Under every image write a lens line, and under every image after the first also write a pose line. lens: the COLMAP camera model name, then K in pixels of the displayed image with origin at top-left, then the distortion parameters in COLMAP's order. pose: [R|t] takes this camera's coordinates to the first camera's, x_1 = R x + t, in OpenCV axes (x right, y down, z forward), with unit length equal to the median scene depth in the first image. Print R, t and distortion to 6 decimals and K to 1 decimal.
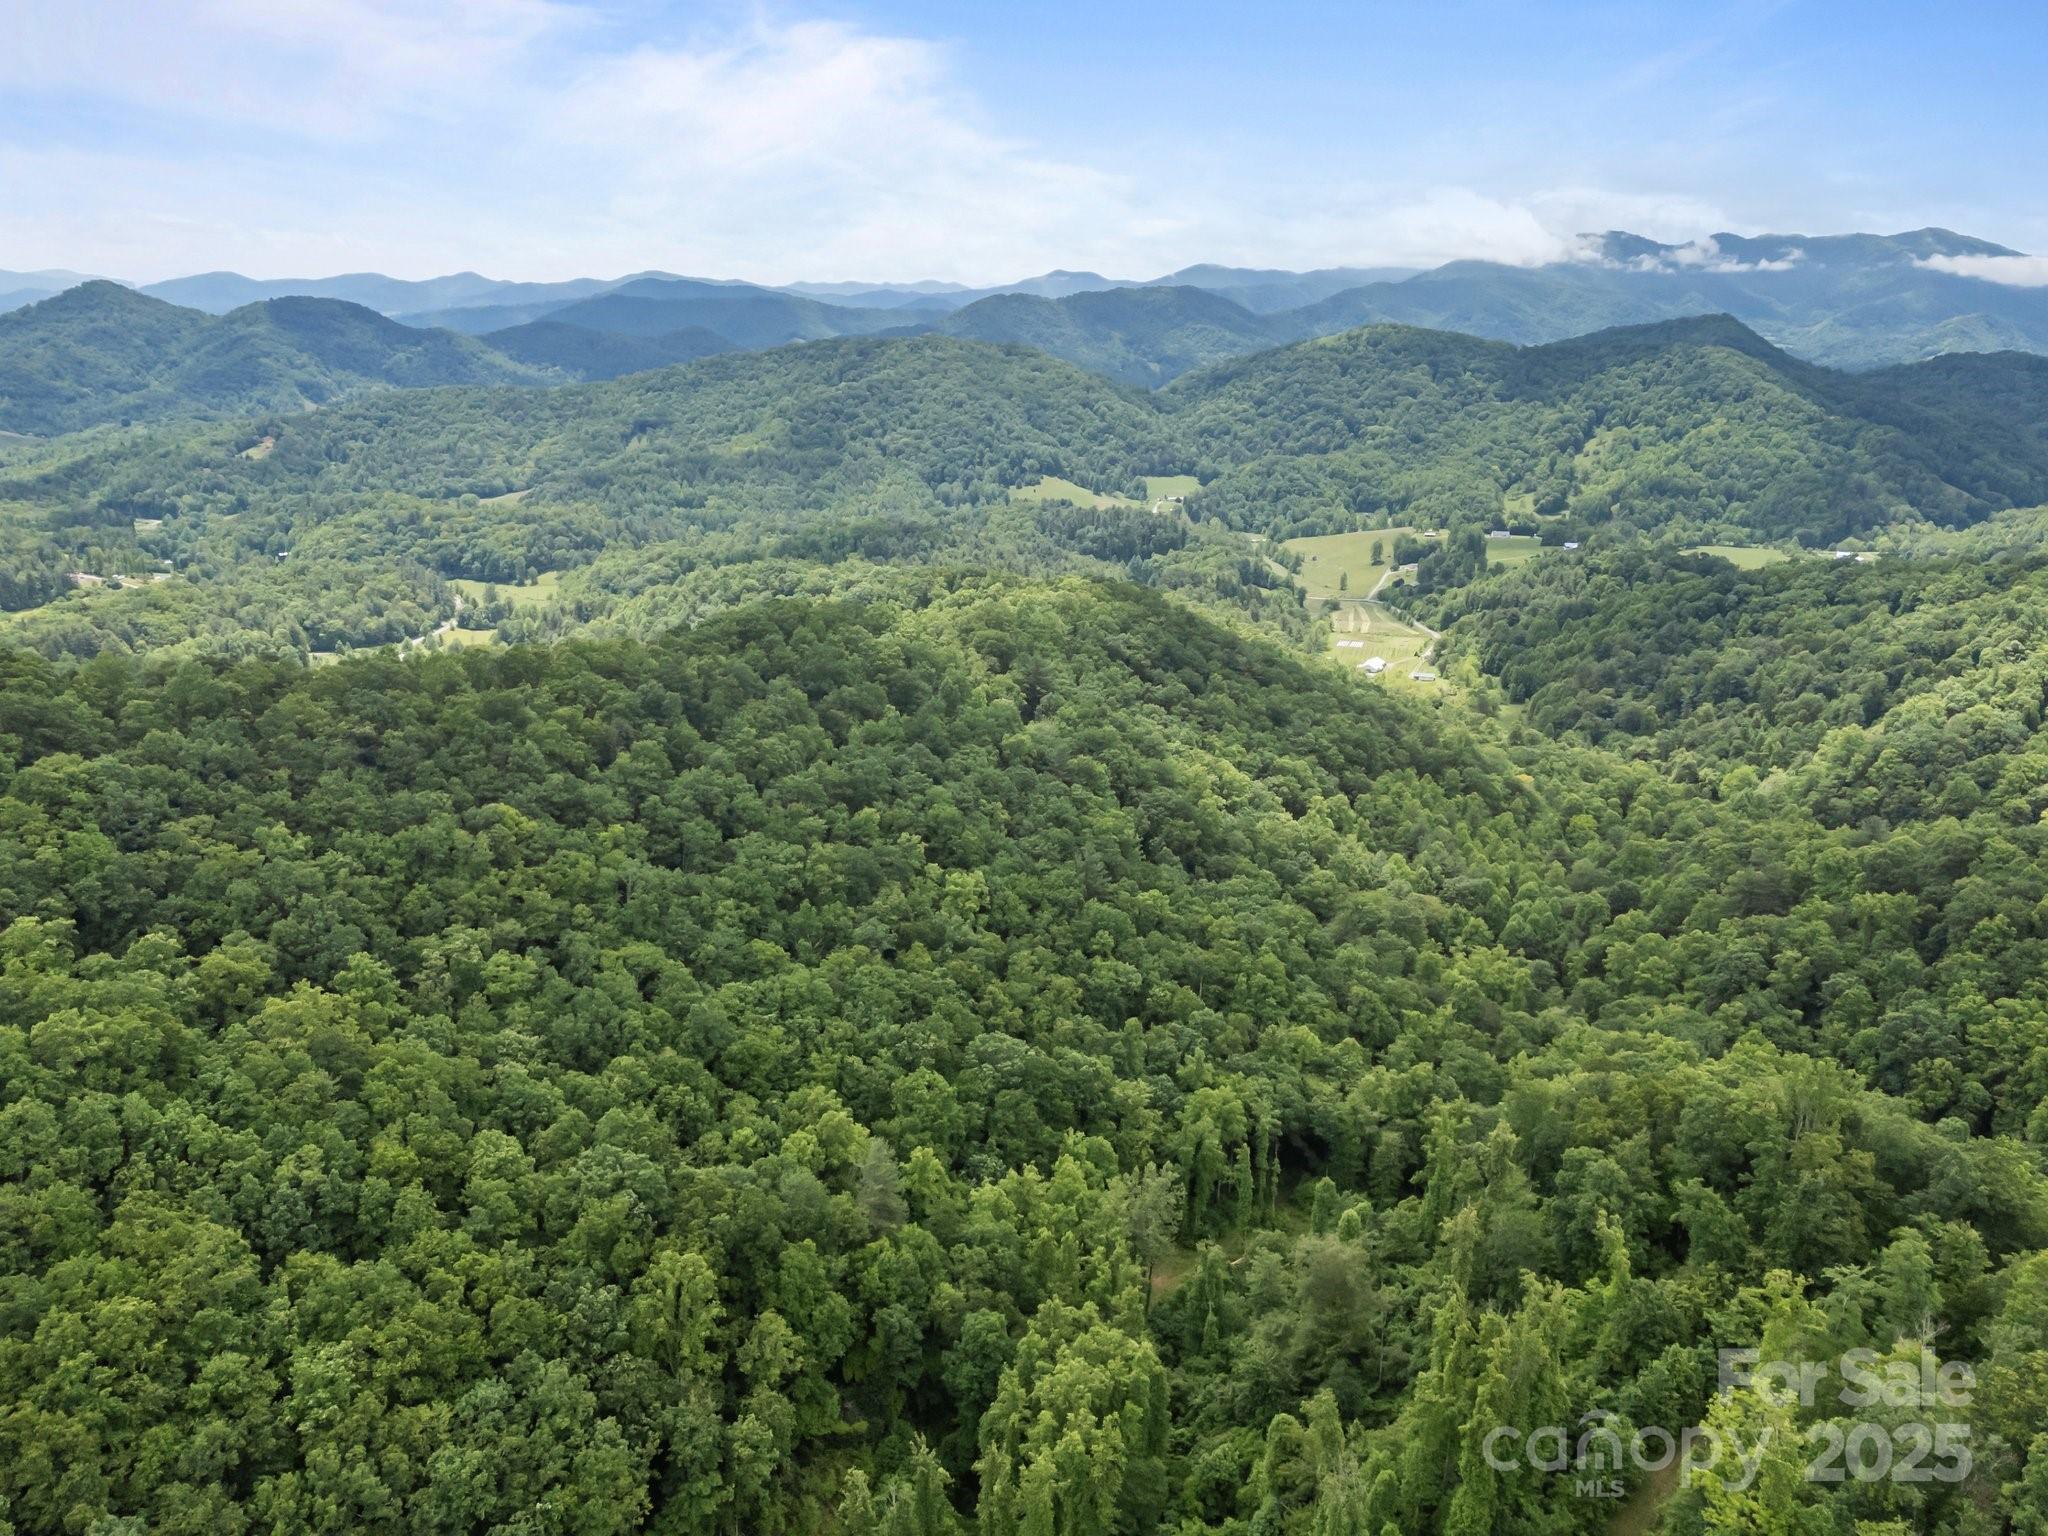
lens RADIAL K [[1509.1, 0, 1034.2], [0, 1509.1, 766.8], [0, 0, 1]] dist [0.056416, -0.053158]
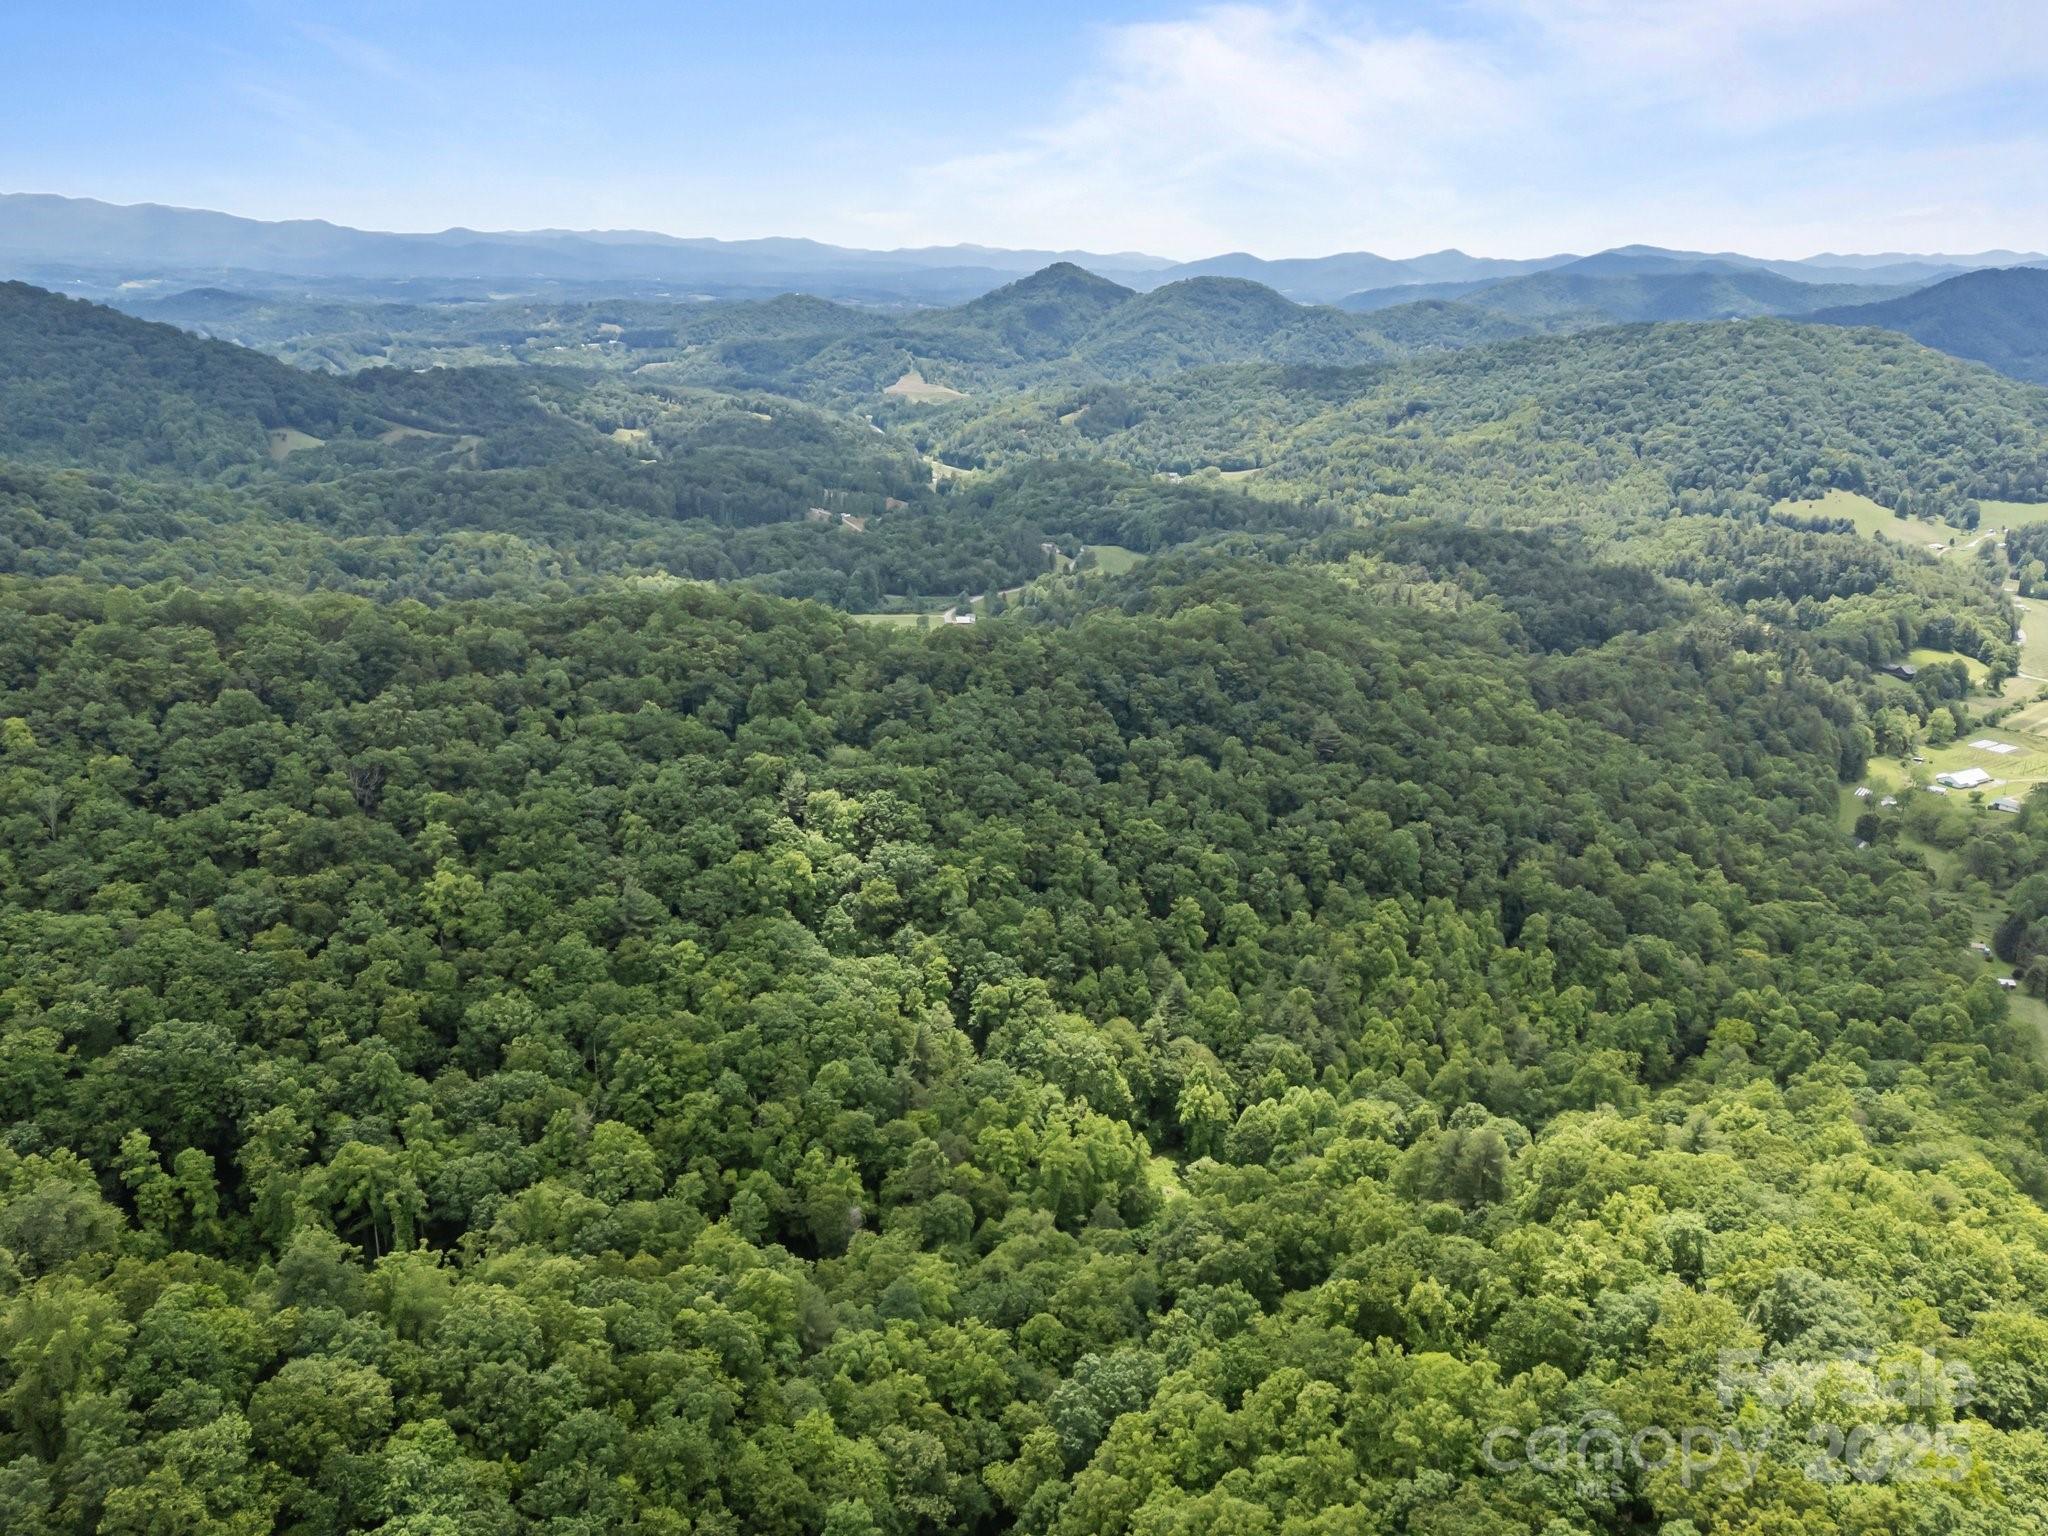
lens RADIAL K [[1509.1, 0, 1034.2], [0, 1509.1, 766.8], [0, 0, 1]] dist [0.056416, -0.053158]
pose [[0.818268, 0.179944, -0.545946, 0.132370], [-0.171806, 0.982887, 0.066454, -0.021913], [0.548561, 0.039420, 0.835181, 0.059280]]
